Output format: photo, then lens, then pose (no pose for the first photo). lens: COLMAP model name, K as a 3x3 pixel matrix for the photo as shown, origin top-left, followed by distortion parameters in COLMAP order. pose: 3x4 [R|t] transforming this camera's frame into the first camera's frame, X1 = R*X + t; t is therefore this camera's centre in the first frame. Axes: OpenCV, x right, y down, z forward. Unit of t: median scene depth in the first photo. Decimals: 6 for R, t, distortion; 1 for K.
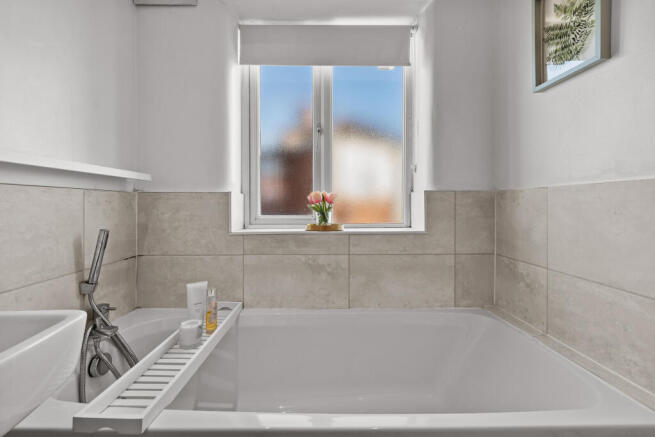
lens RADIAL K [[271.1, 0, 328.0], [0, 271.1, 208.8], [0, 0, 1]] dist [-0.001929, -0.000264]
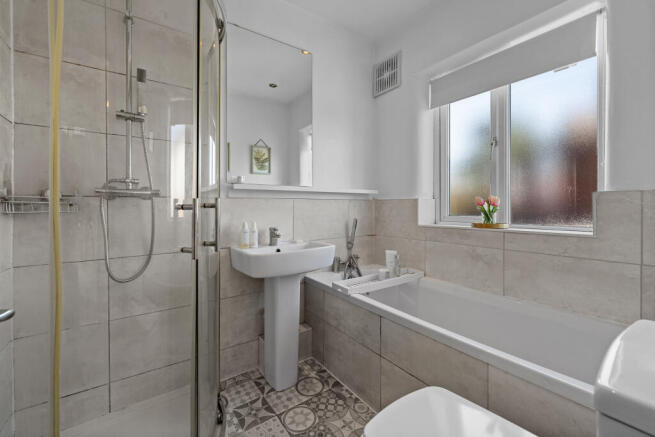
lens RADIAL K [[271.1, 0, 328.0], [0, 271.1, 208.8], [0, 0, 1]] dist [-0.001929, -0.000264]
pose [[0.572900, 0.005361, -0.819608, 0.601946], [-0.010963, 0.999939, -0.001123, 0.003276], [0.819552, 0.009629, 0.572924, -0.296646]]
